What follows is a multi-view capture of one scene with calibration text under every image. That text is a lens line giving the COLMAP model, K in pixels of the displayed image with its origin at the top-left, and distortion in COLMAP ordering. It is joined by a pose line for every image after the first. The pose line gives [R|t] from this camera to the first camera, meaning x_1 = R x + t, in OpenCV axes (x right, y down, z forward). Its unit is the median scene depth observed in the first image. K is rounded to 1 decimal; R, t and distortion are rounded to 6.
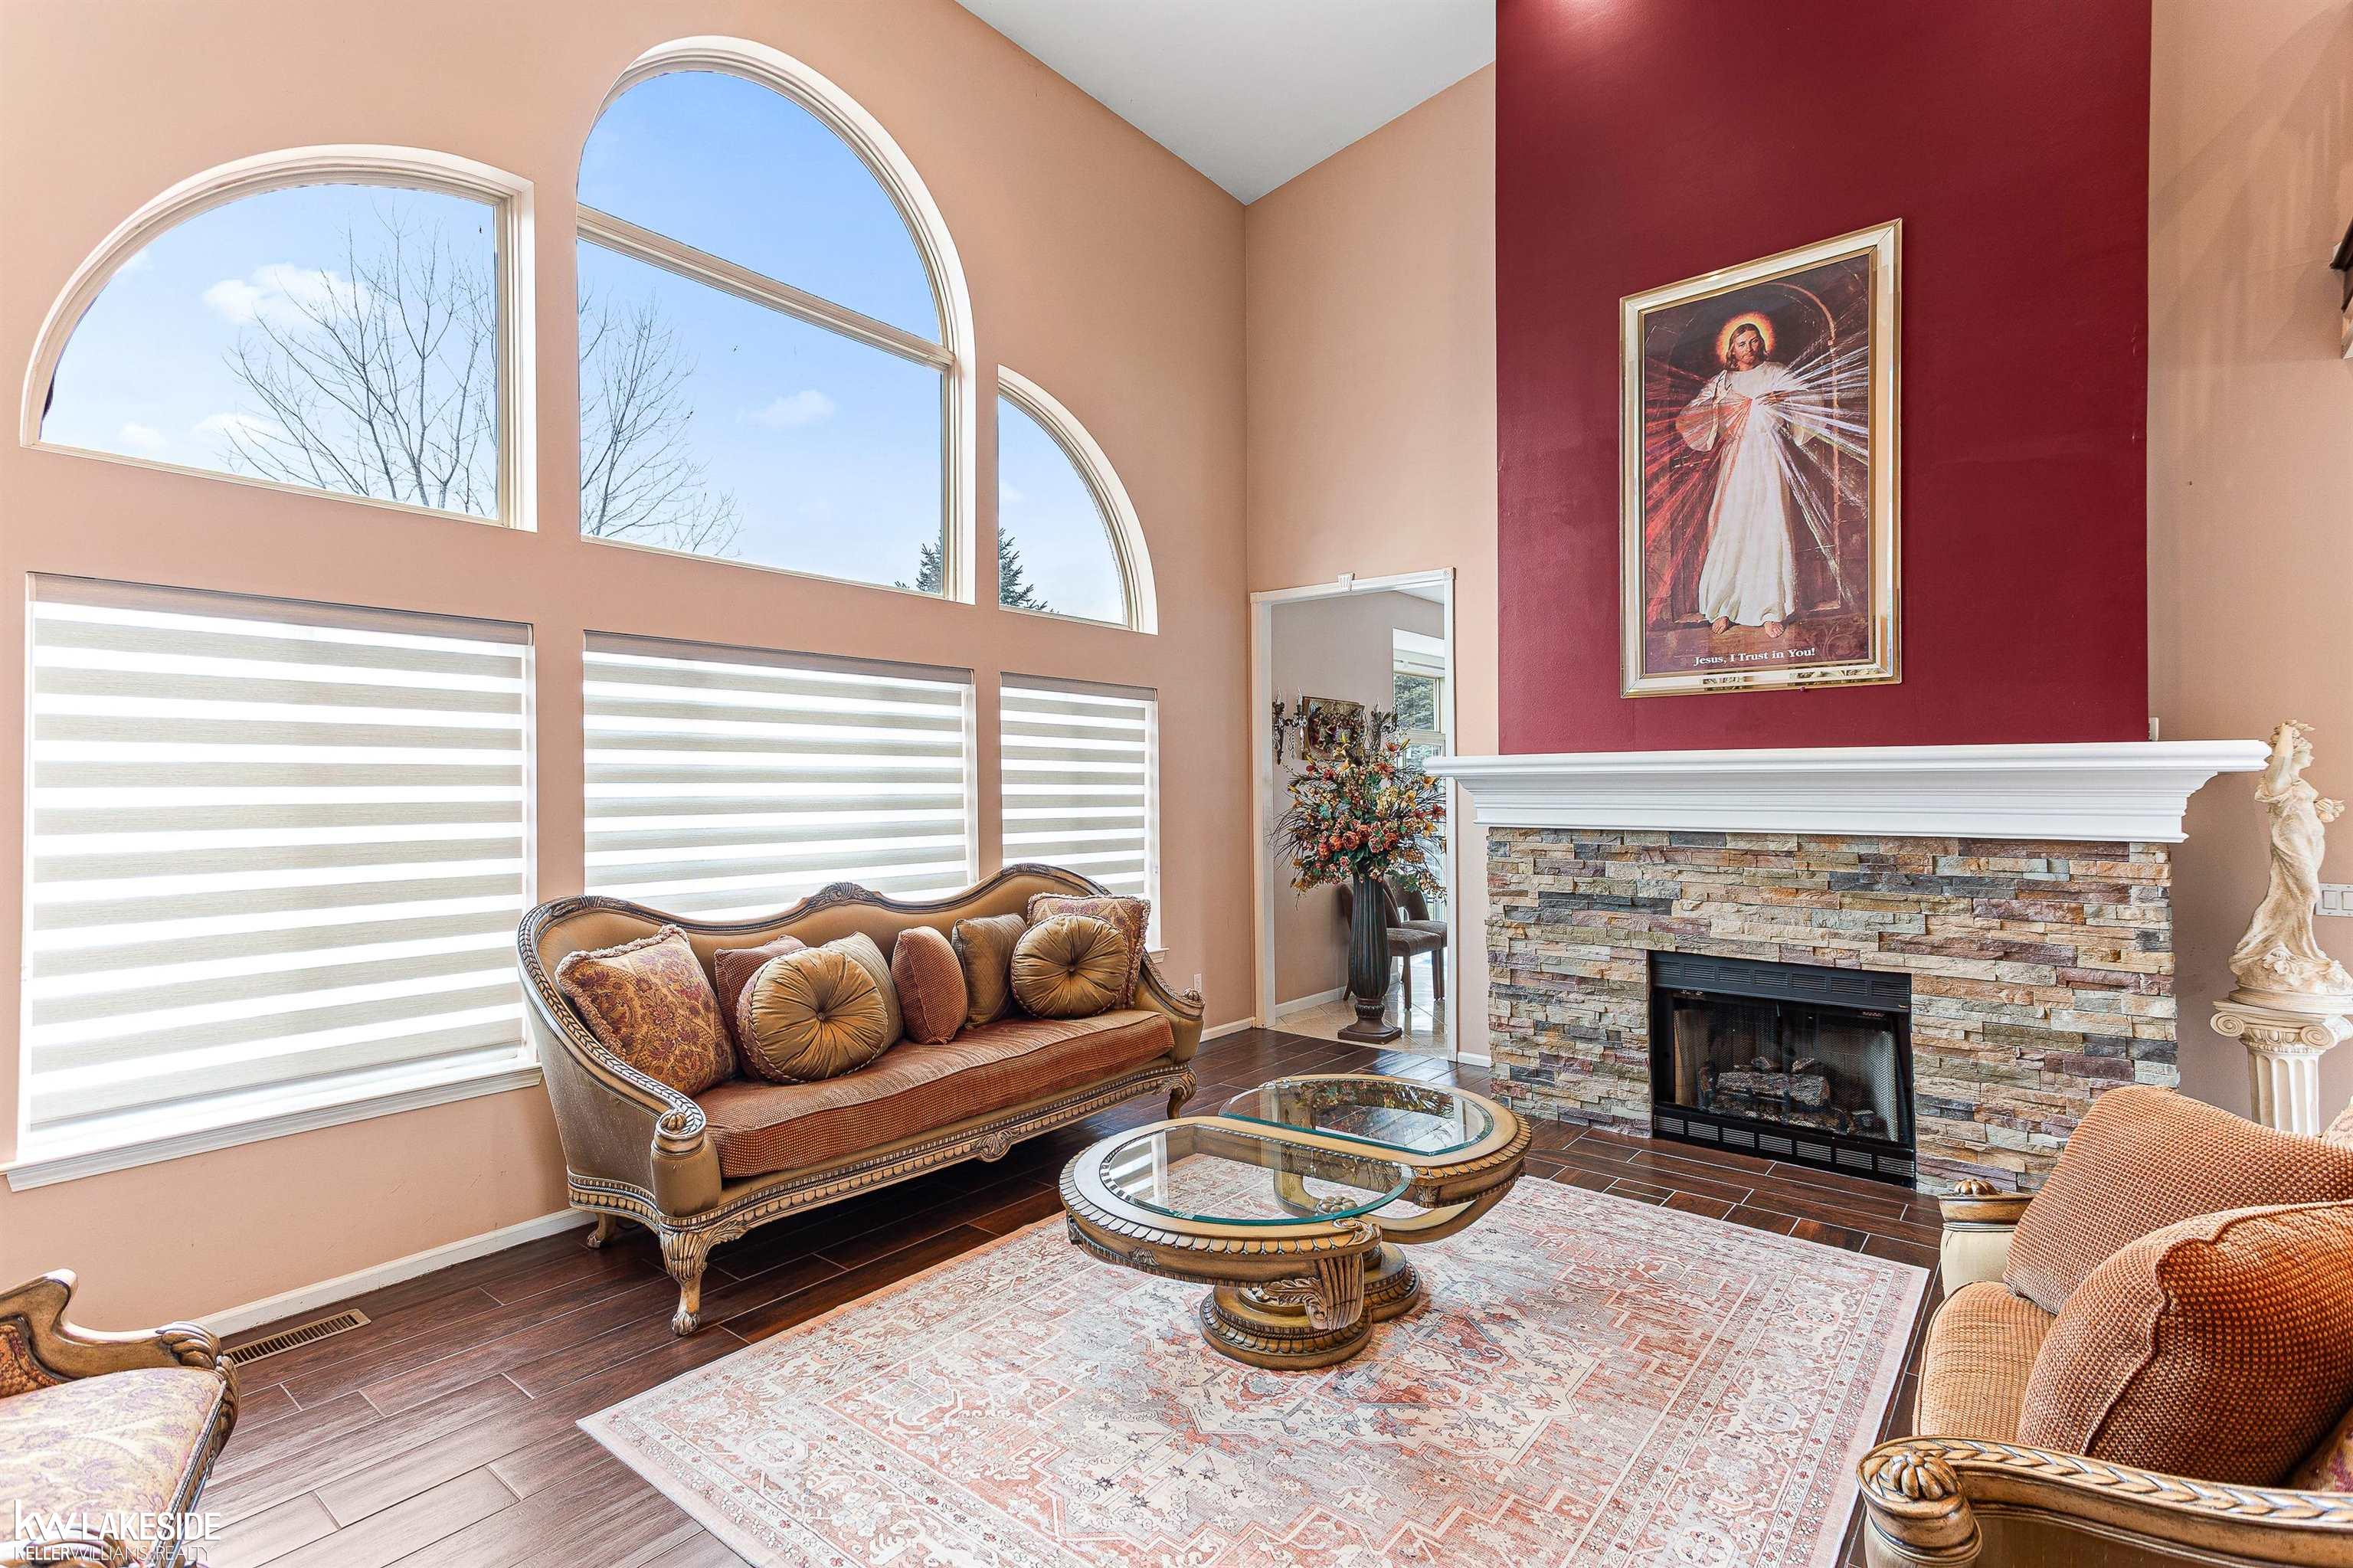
lens RADIAL K [[1109.6, 0, 1170.8], [0, 1109.6, 769.9], [0, 0, 1]] dist [0.028367, 0.000304]
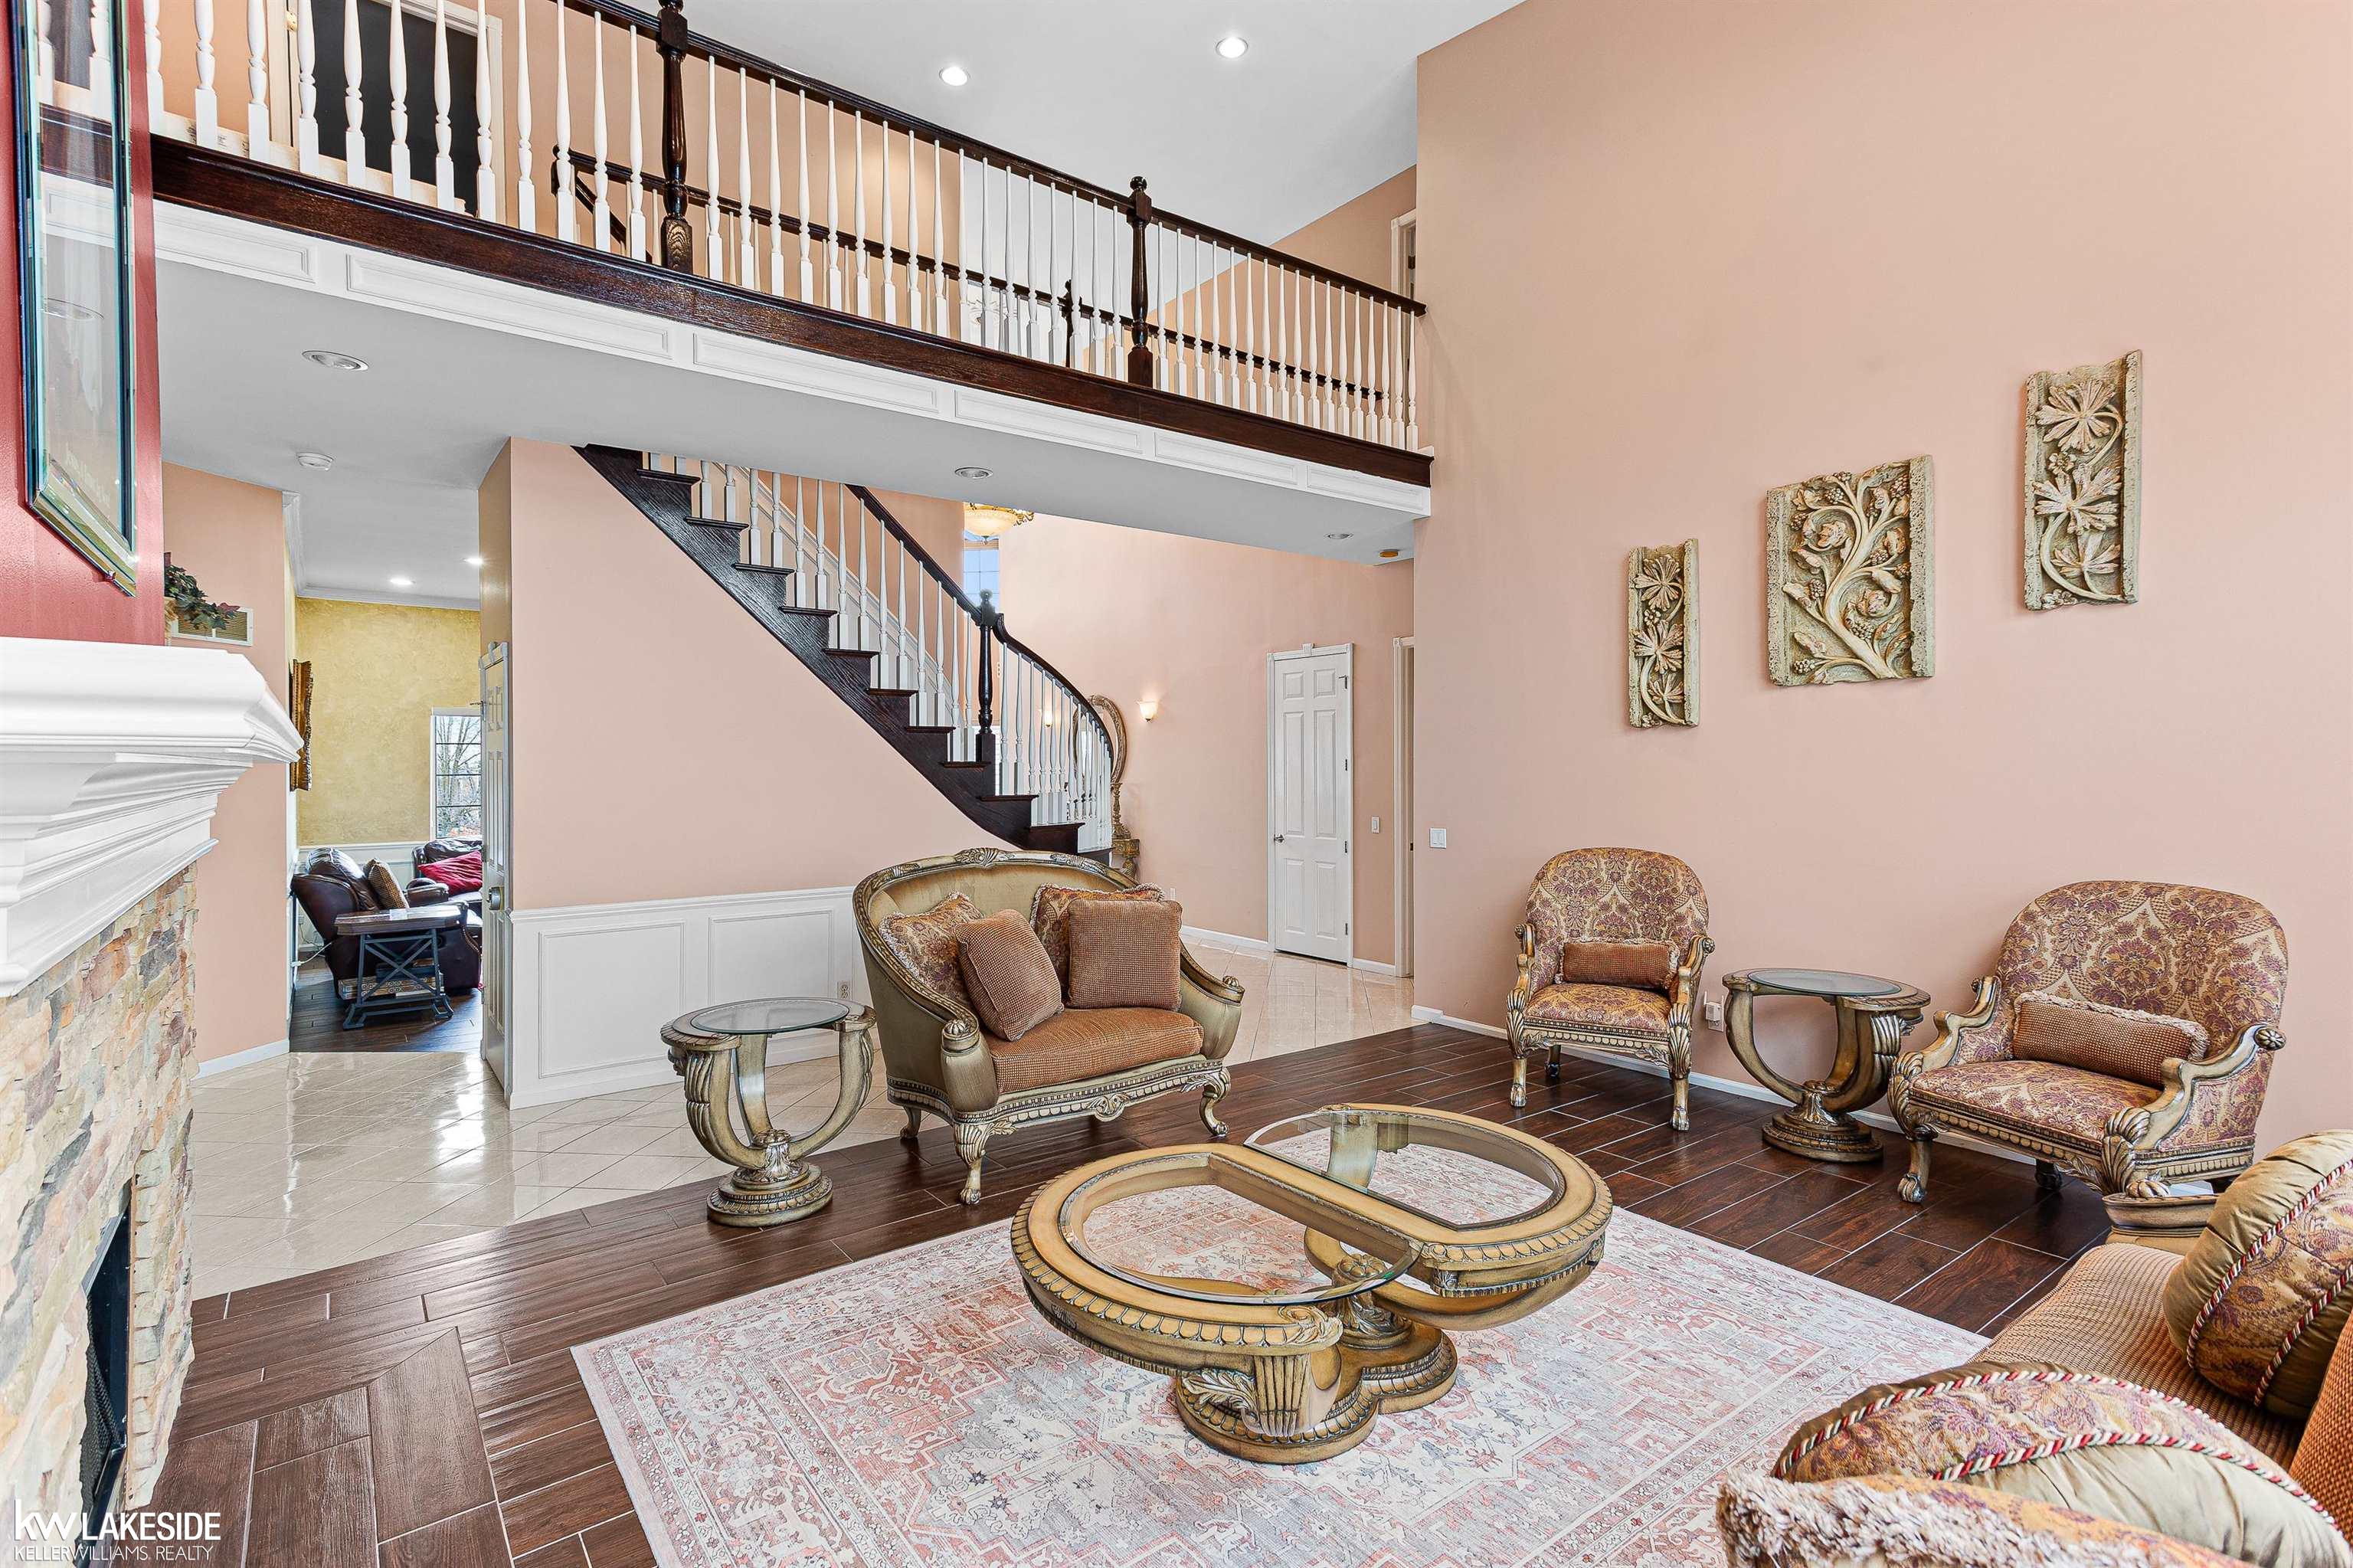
lens RADIAL K [[1100.7, 0, 1163.8], [0, 1100.7, 775.7], [0, 0, 1]] dist [0.026500, 0.000011]
pose [[-0.971388, 0.004292, 0.237459, 0.027532], [0.003668, 0.999989, -0.003070, 0.012169], [-0.237469, -0.002111, -0.971393, 1.310351]]
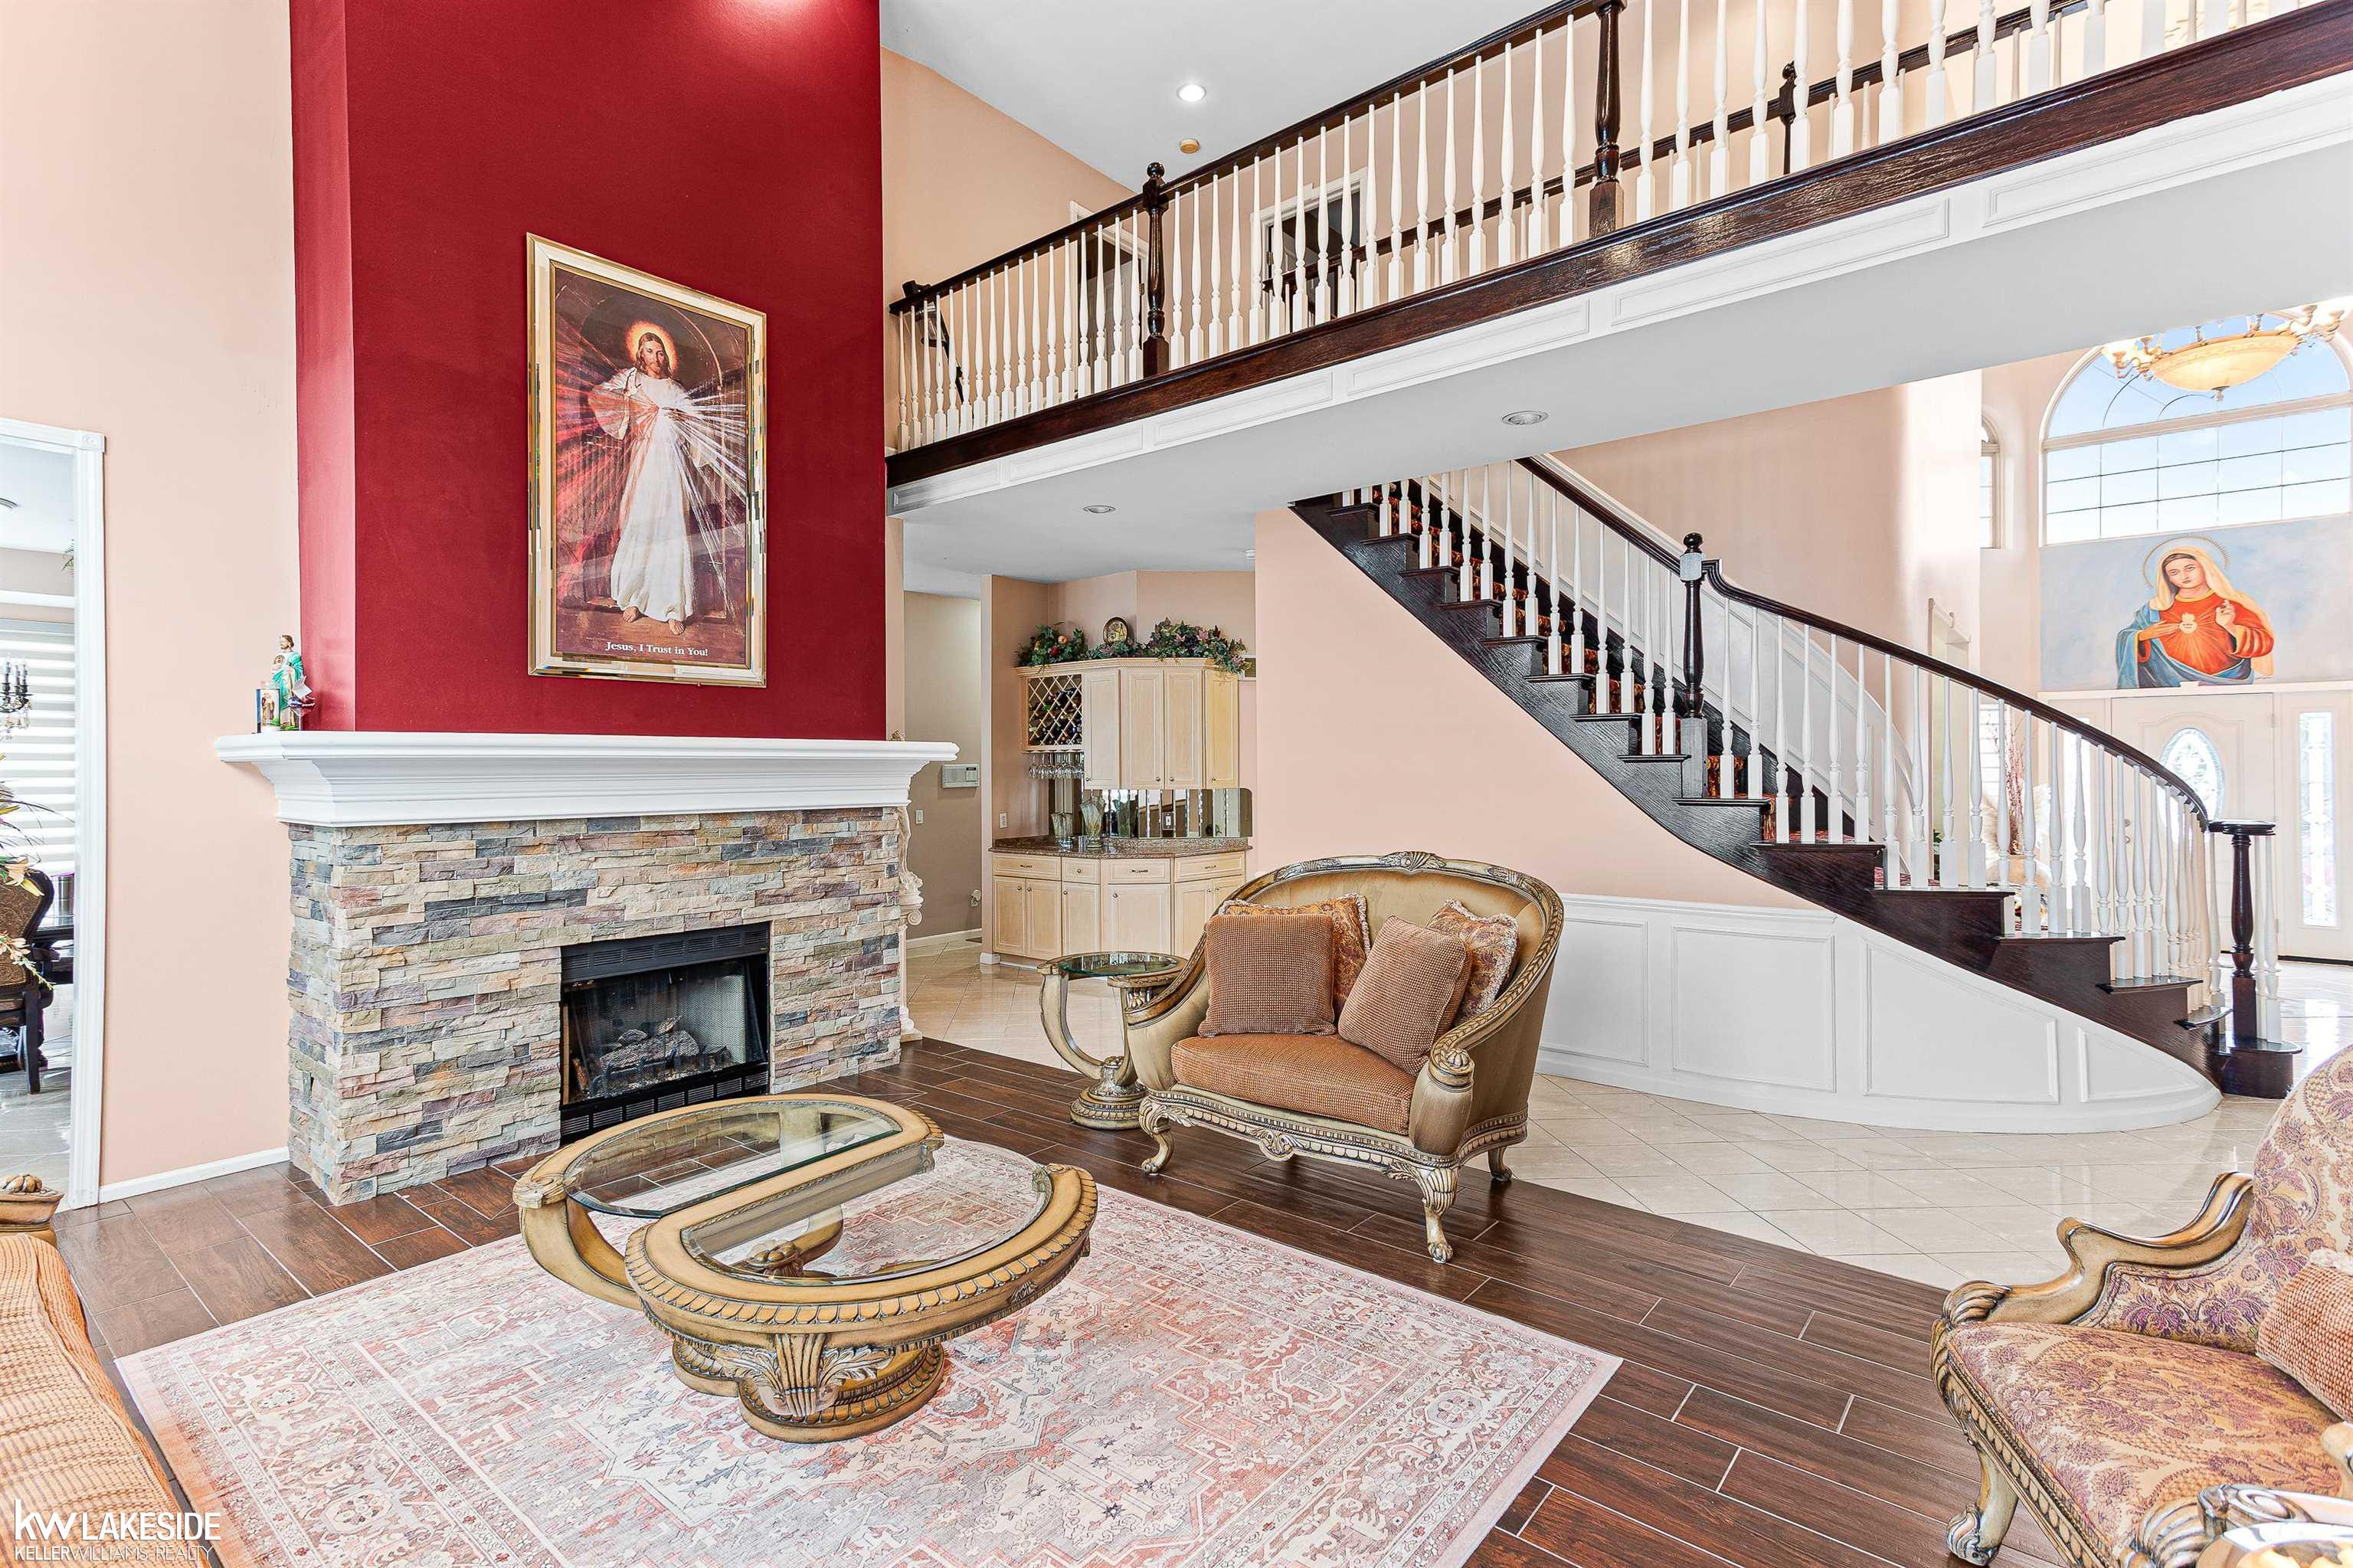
lens RADIAL K [[1107.0, 0, 1167.7], [0, 1107.0, 754.4], [0, 0, 1]] dist [0.025891, 0.000561]
pose [[0.009208, 0.015514, 0.999837, -0.529423], [-0.008614, 0.999844, -0.015435, 0.010676], [-0.999920, -0.008471, 0.009341, 0.504062]]
